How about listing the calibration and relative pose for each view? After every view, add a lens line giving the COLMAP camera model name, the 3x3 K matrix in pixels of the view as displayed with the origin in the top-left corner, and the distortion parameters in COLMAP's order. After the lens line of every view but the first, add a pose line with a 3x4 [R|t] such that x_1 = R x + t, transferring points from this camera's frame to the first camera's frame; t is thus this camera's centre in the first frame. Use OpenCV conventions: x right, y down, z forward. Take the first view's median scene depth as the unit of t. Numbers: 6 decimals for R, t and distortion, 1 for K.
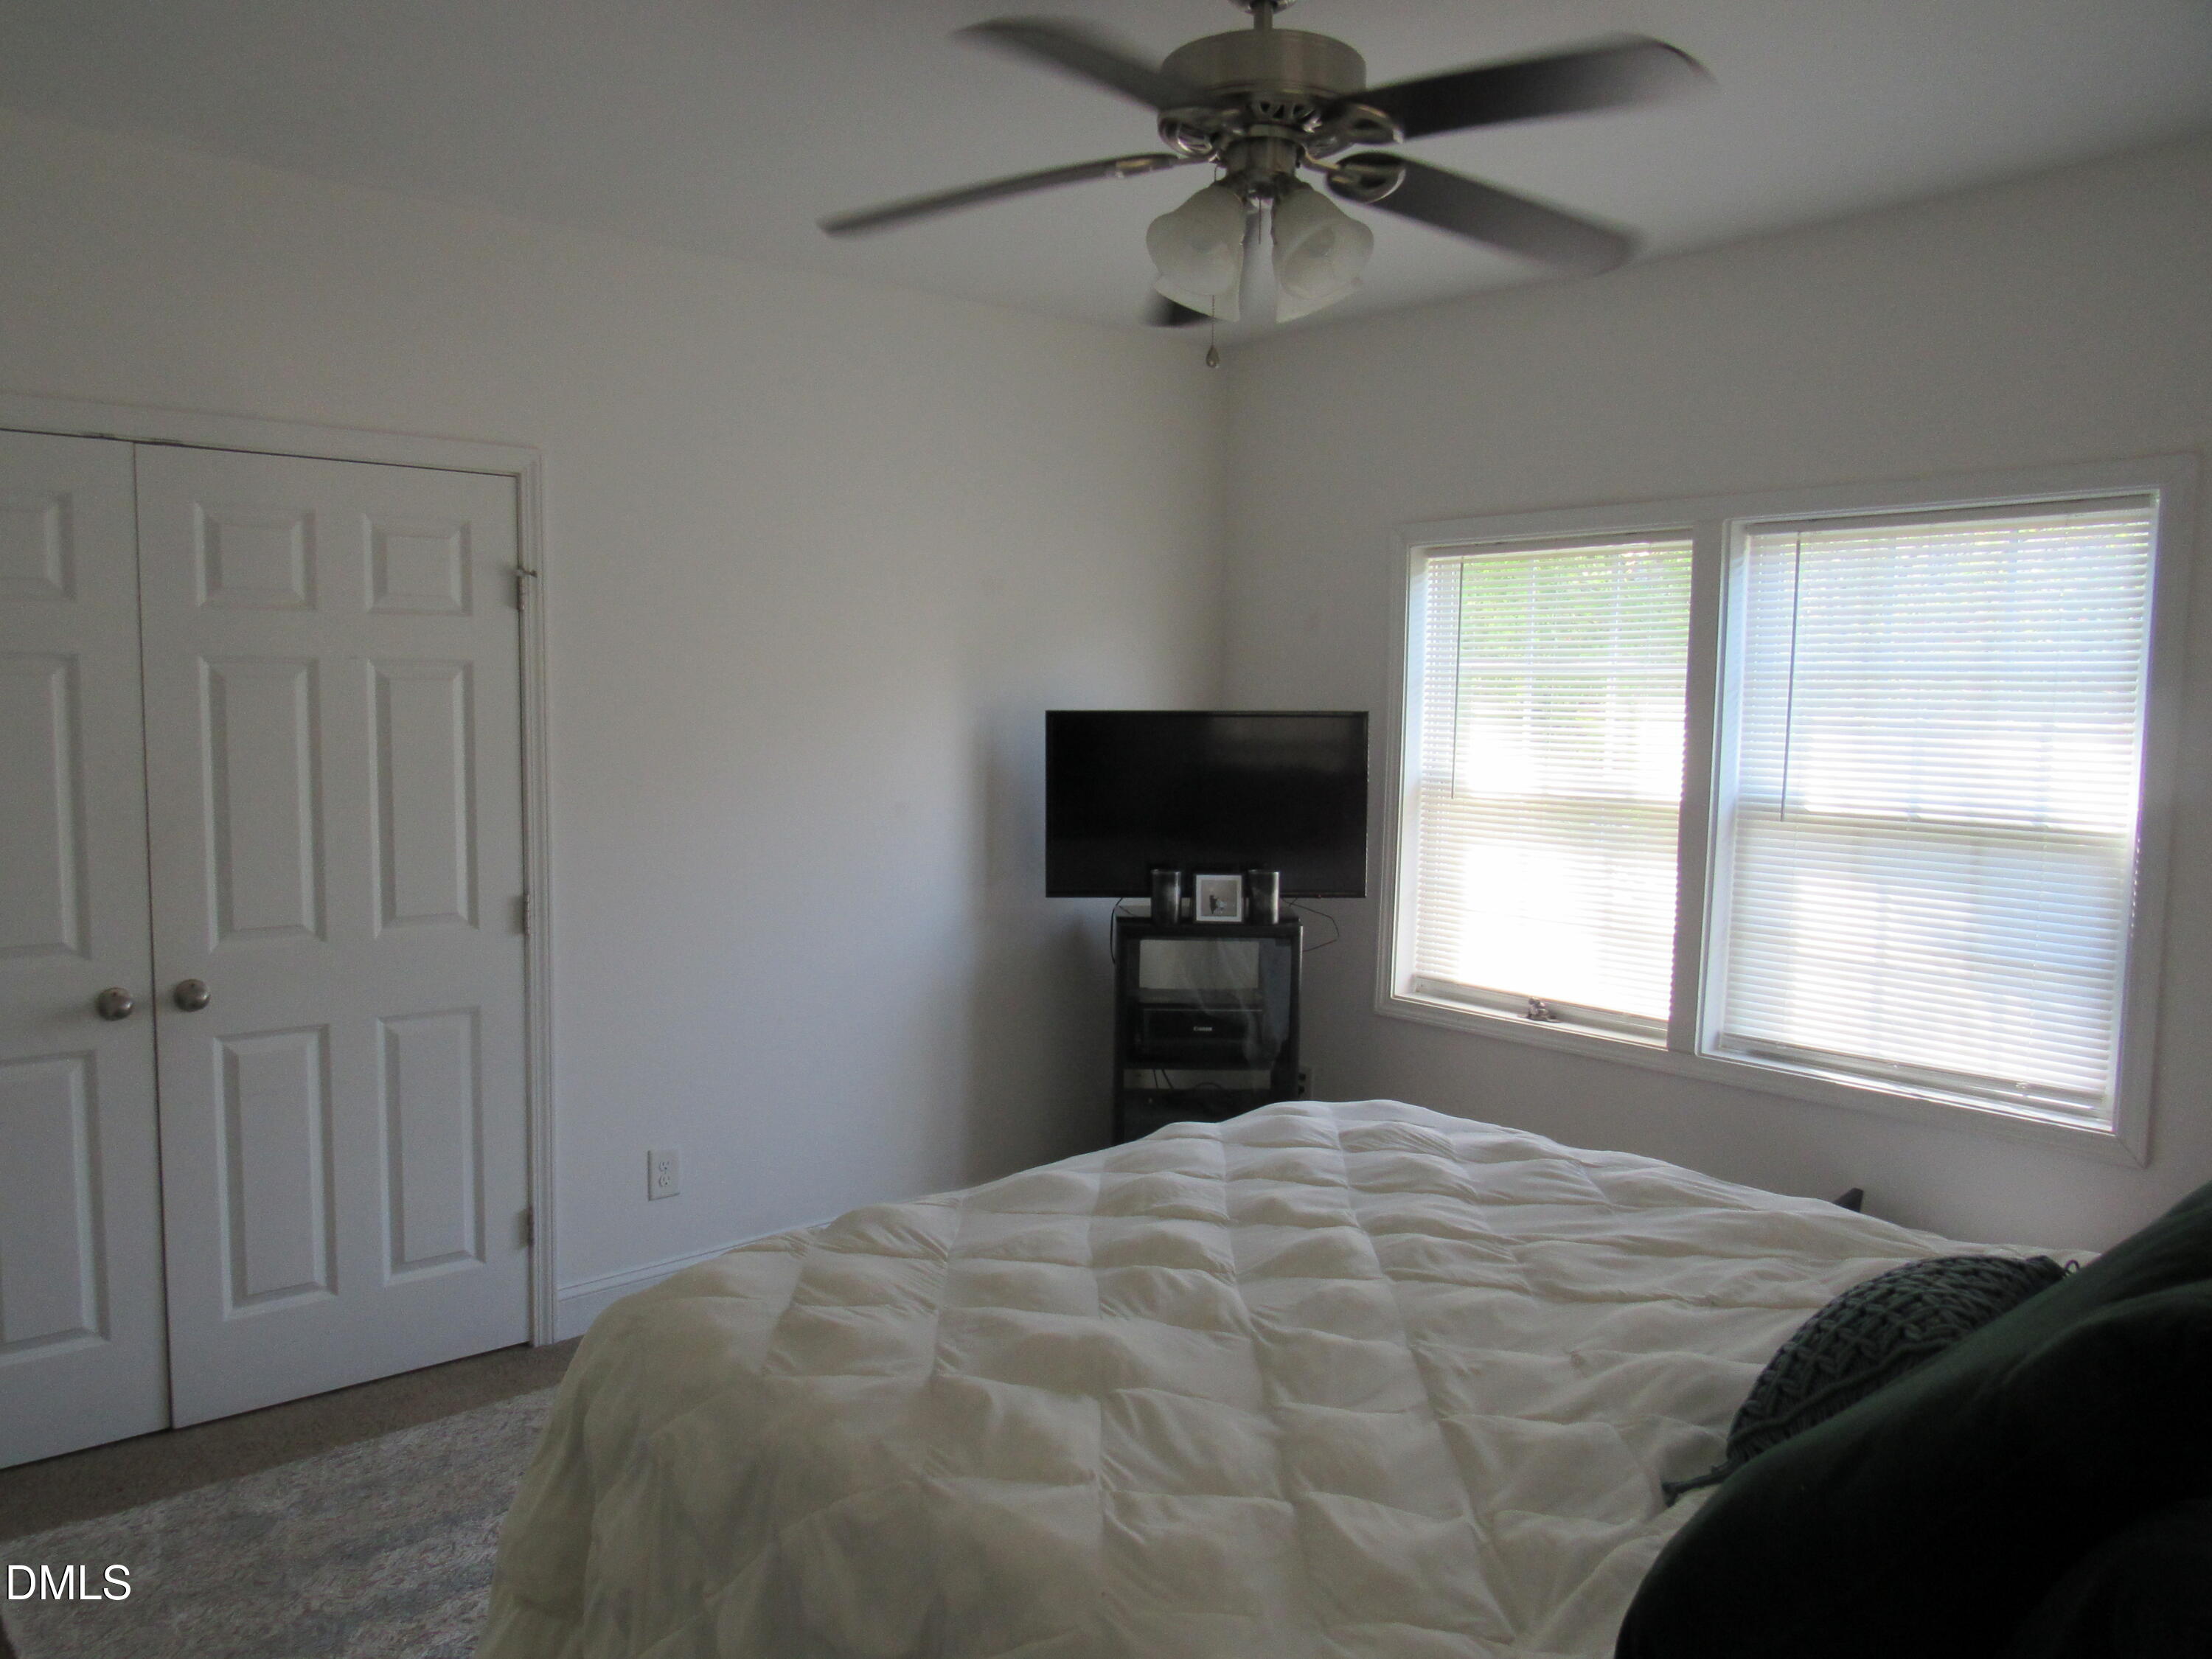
lens RADIAL K [[1629.6, 0, 1107.1], [0, 1629.6, 831.0], [0, 0, 1]] dist [0.000139, 0.001701]
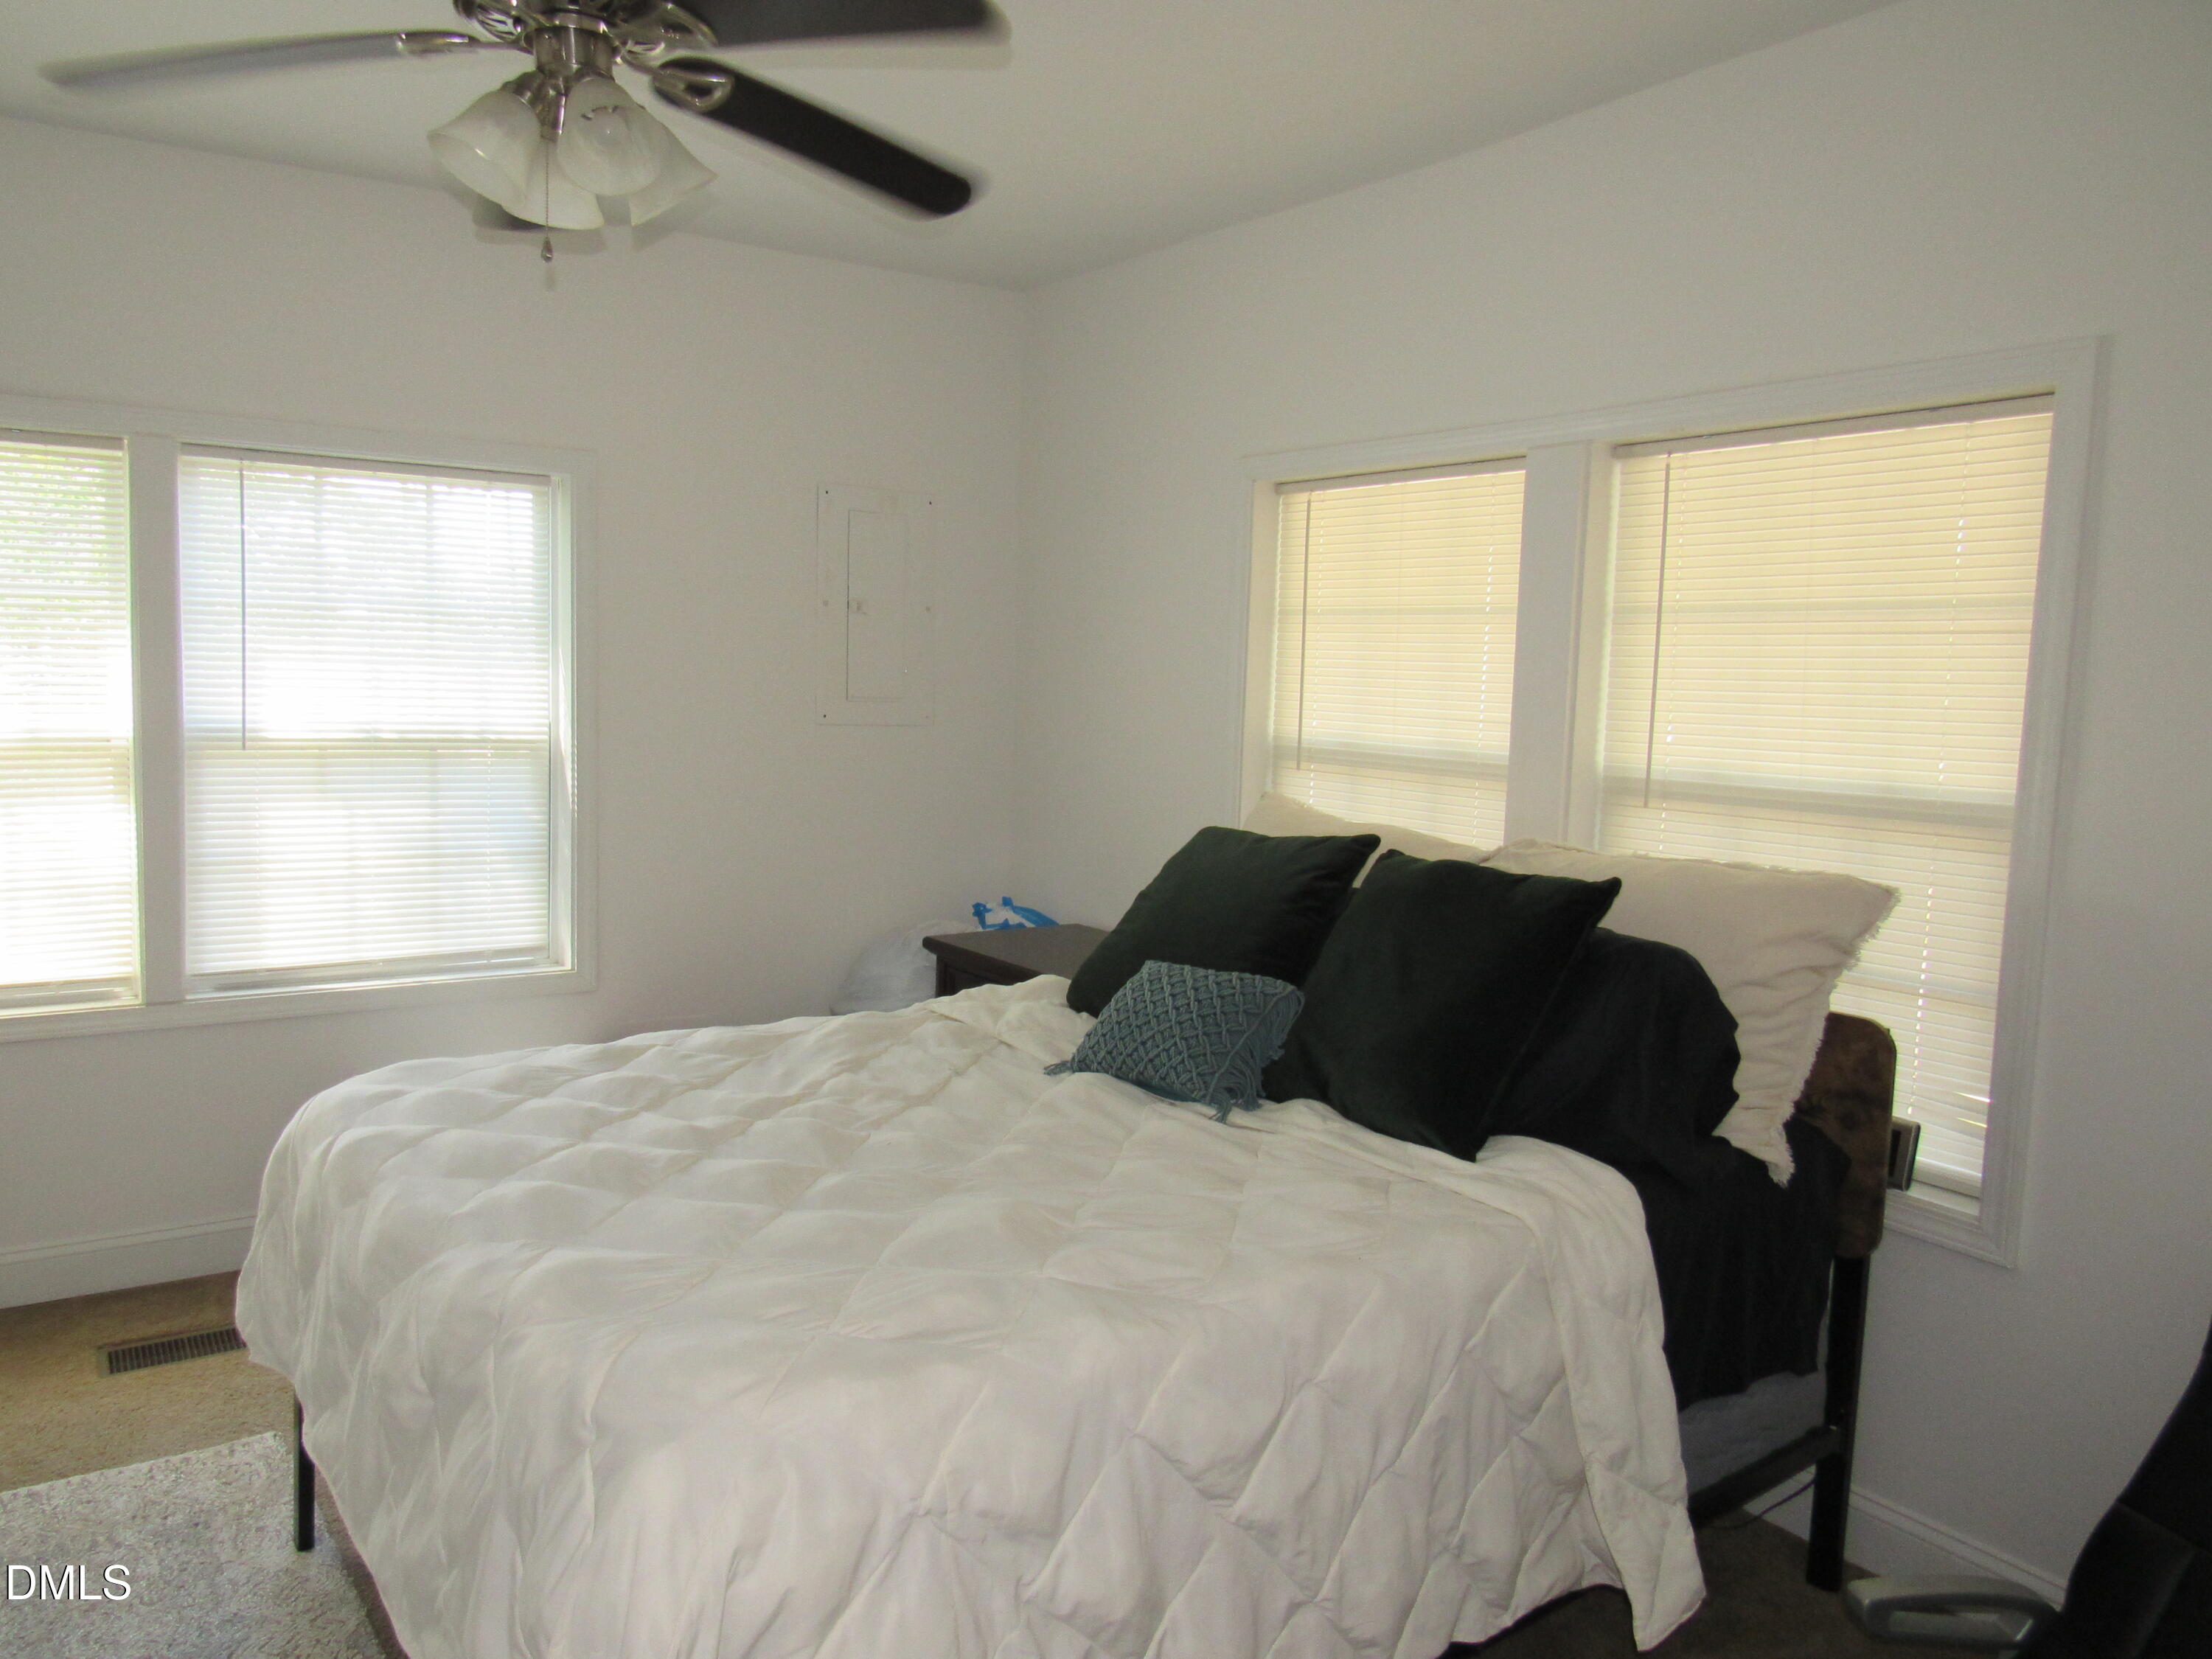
lens RADIAL K [[1578.2, 0, 1106.8], [0, 1578.2, 829.7], [0, 0, 1]] dist [-0.044971, 0.029118]
pose [[0.128739, -0.109460, 0.985619, -0.474174], [0.061708, 0.992848, 0.102203, -0.023217], [-0.989757, 0.047663, 0.134573, 0.356913]]
